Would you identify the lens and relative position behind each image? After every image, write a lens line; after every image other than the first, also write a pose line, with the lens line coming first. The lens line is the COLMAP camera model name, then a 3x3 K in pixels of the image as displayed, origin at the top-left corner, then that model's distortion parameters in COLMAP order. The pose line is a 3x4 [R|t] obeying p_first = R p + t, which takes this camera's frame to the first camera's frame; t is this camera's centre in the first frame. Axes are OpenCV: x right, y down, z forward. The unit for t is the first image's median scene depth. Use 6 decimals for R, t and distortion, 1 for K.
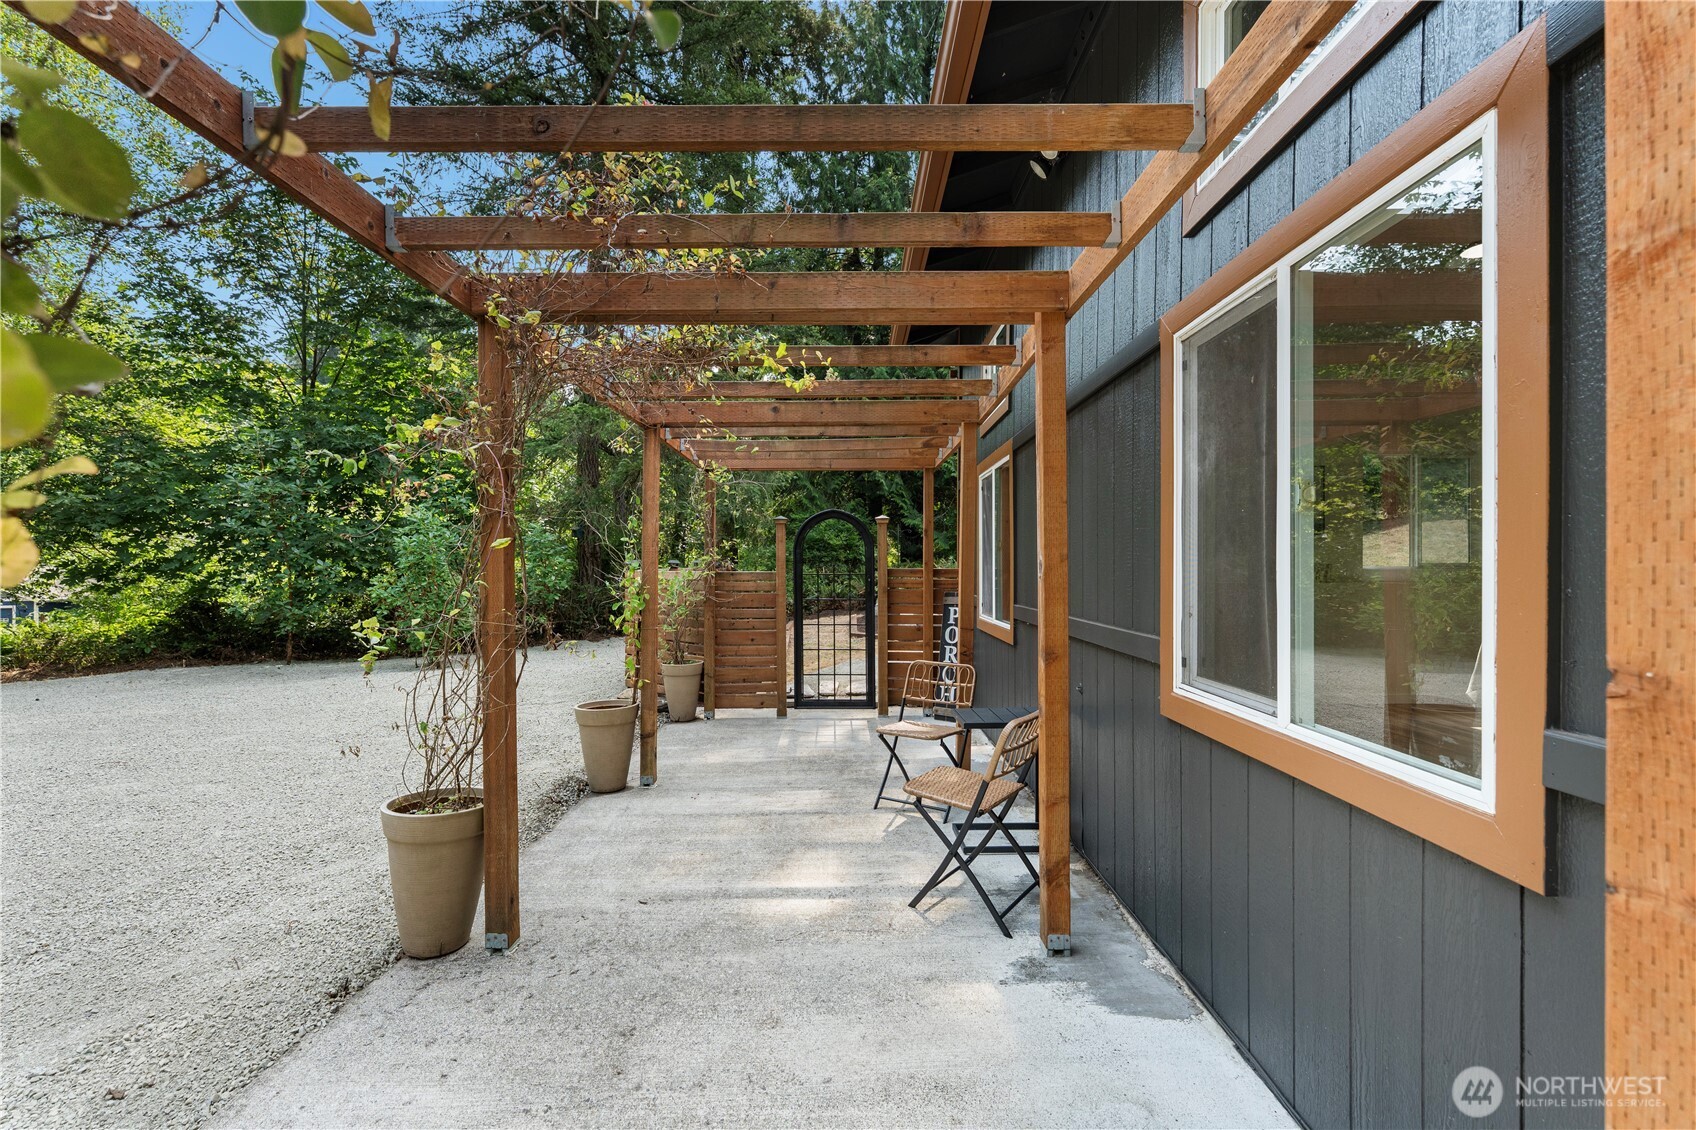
lens RADIAL K [[724.3, 0, 848.0], [0, 724.3, 565.0], [0, 0, 1]] dist [-0.000517, -0.000079]
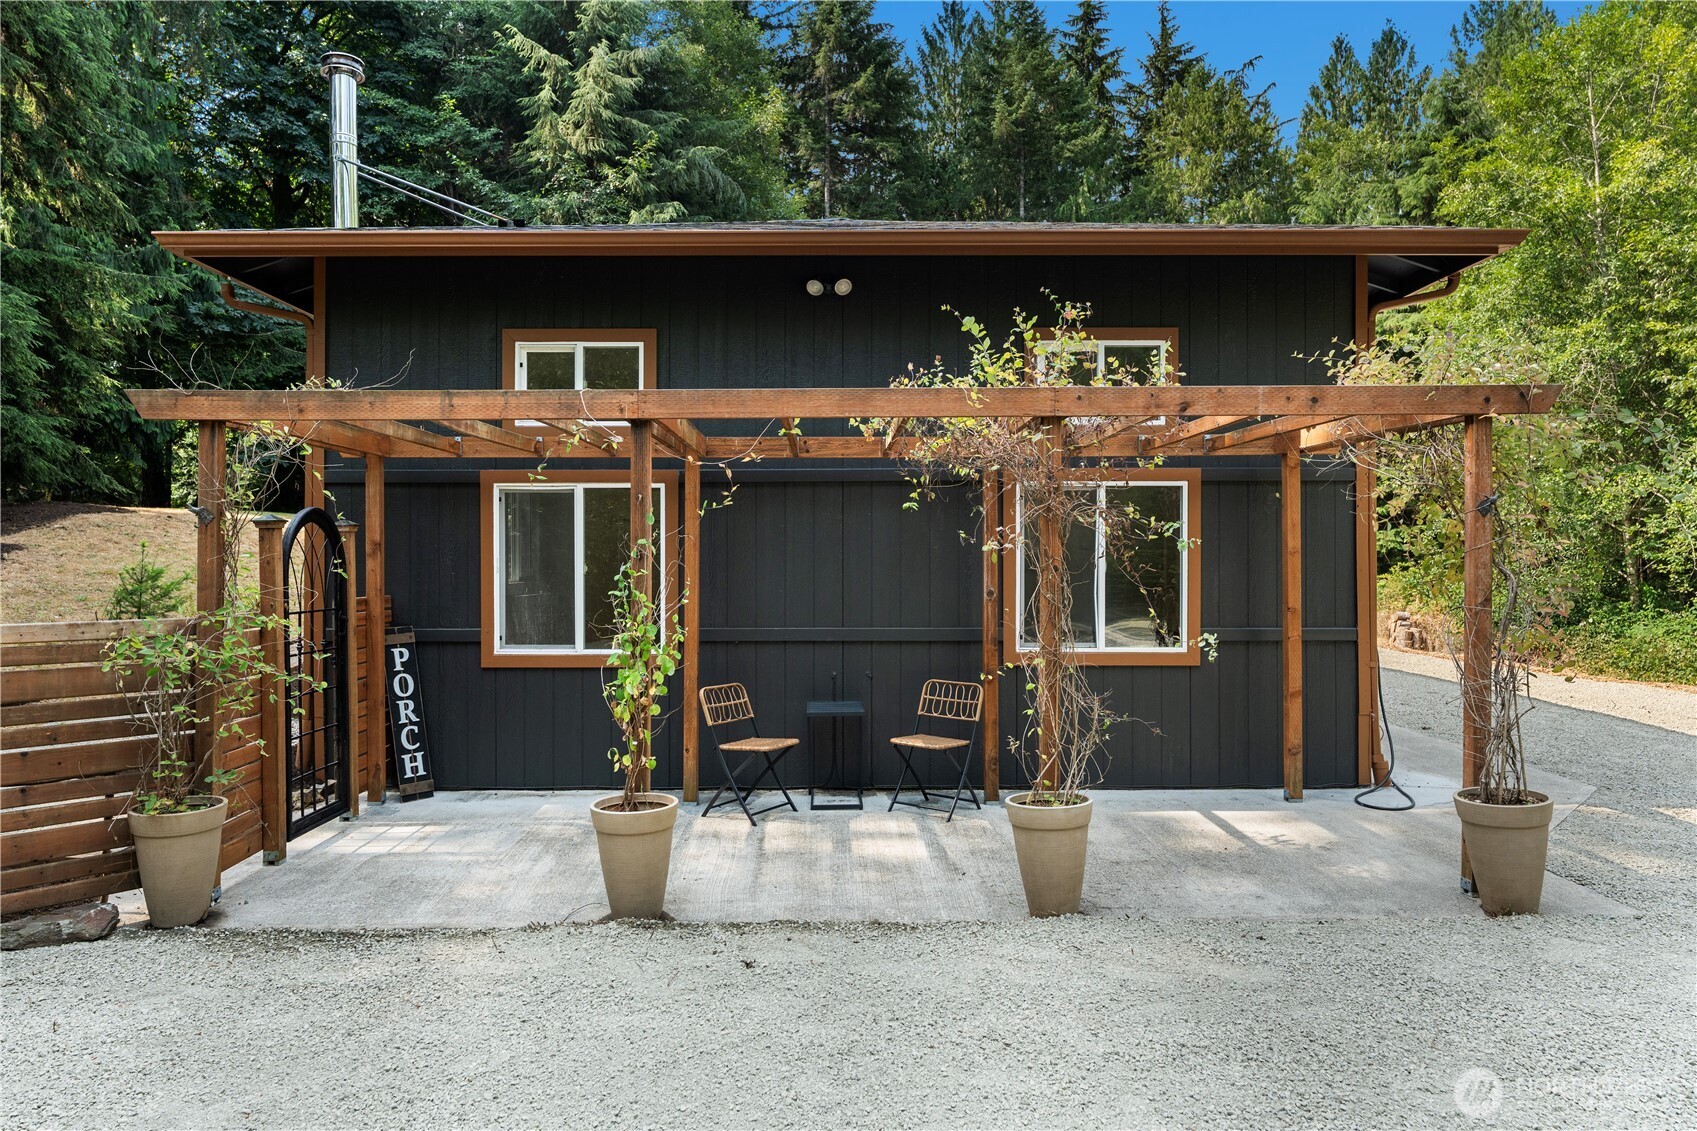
lens RADIAL K [[1117.9, 0, 848.5], [0, 1117.9, 565.5], [0, 0, 1]] dist [-0.002257, -0.000411]
pose [[-0.017187, -0.009079, 0.999811, -1.016792], [0.002131, 0.999956, 0.009117, -0.035612], [-0.999850, 0.002287, -0.017167, 0.572953]]
